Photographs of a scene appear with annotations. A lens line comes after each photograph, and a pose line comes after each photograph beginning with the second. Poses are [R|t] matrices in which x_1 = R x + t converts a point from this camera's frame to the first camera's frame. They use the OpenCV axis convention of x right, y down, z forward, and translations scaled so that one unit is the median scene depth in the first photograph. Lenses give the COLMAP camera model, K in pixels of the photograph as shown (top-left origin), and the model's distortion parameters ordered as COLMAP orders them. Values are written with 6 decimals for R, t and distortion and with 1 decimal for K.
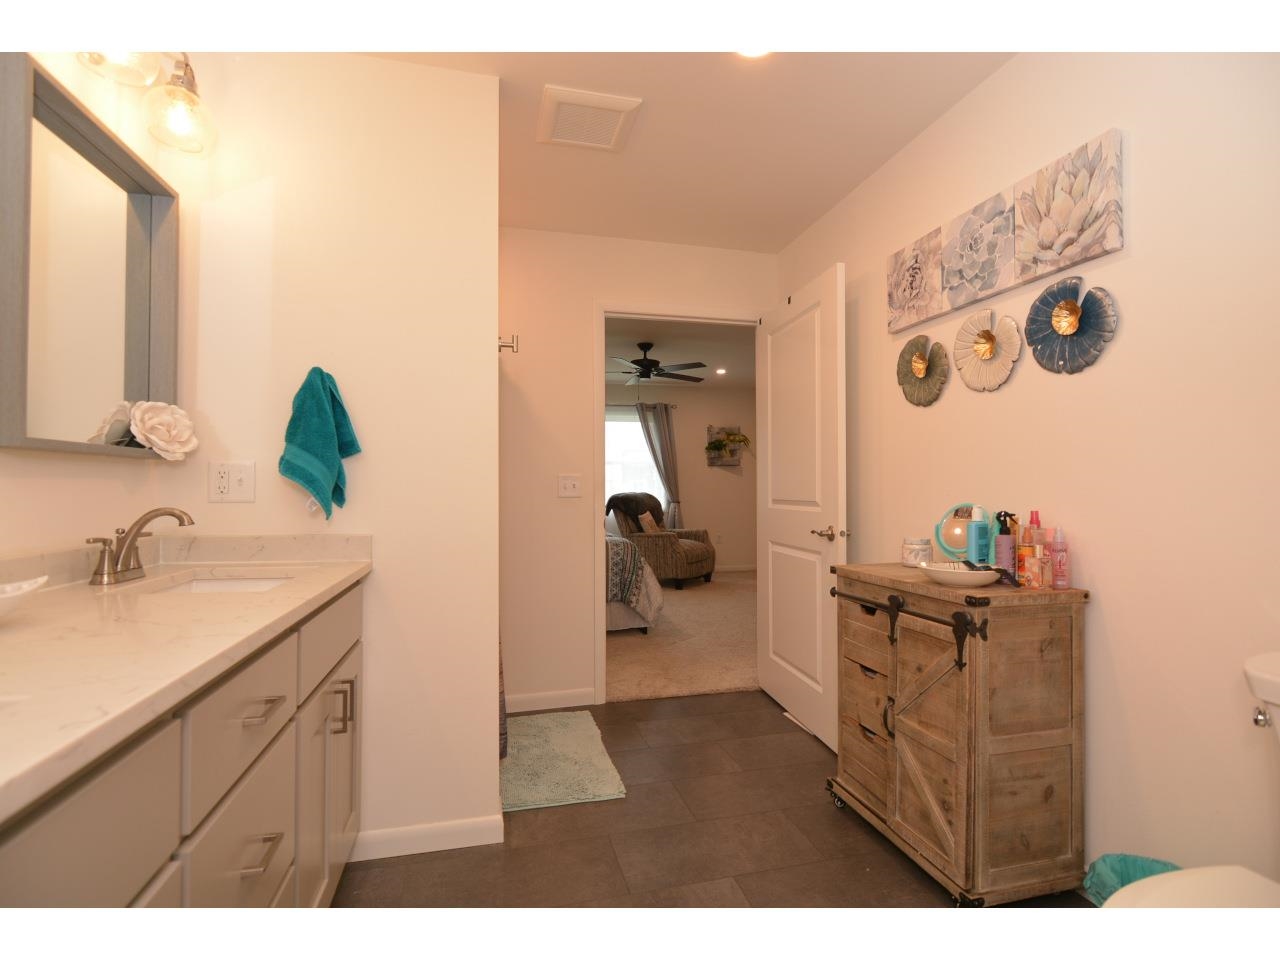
lens RADIAL K [[605.6, 0, 639.8], [0, 605.6, 483.5], [0, 0, 1]] dist [-0.002358, -0.000315]
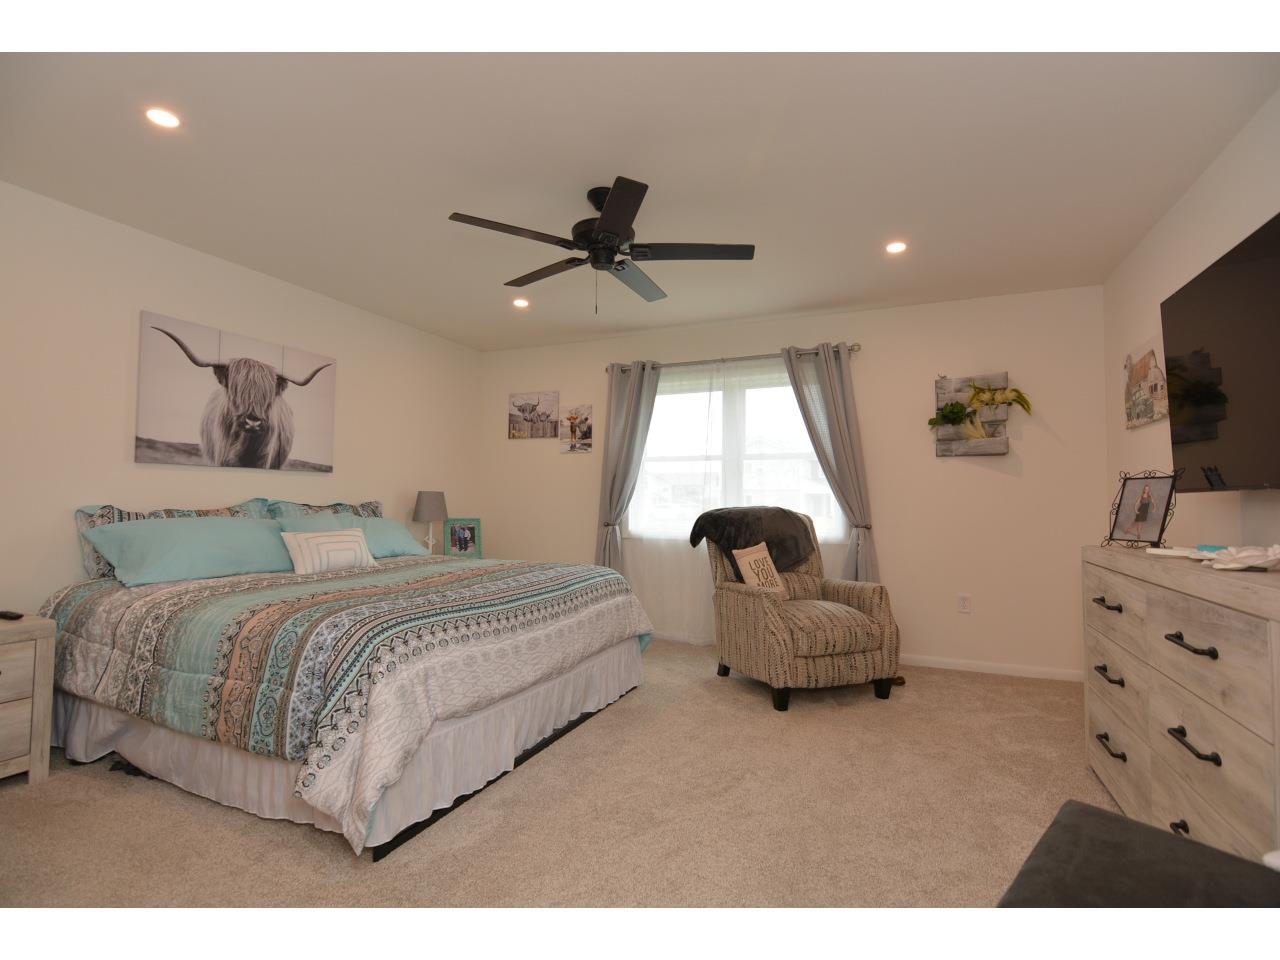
lens RADIAL K [[605.6, 0, 647.5], [0, 605.6, 478.4], [0, 0, 1]] dist [-0.002358, -0.000315]
pose [[0.798616, -0.021107, -0.601471, 0.225442], [0.001655, 0.999458, -0.032876, 0.005821], [0.601839, 0.025260, 0.798218, 0.449440]]
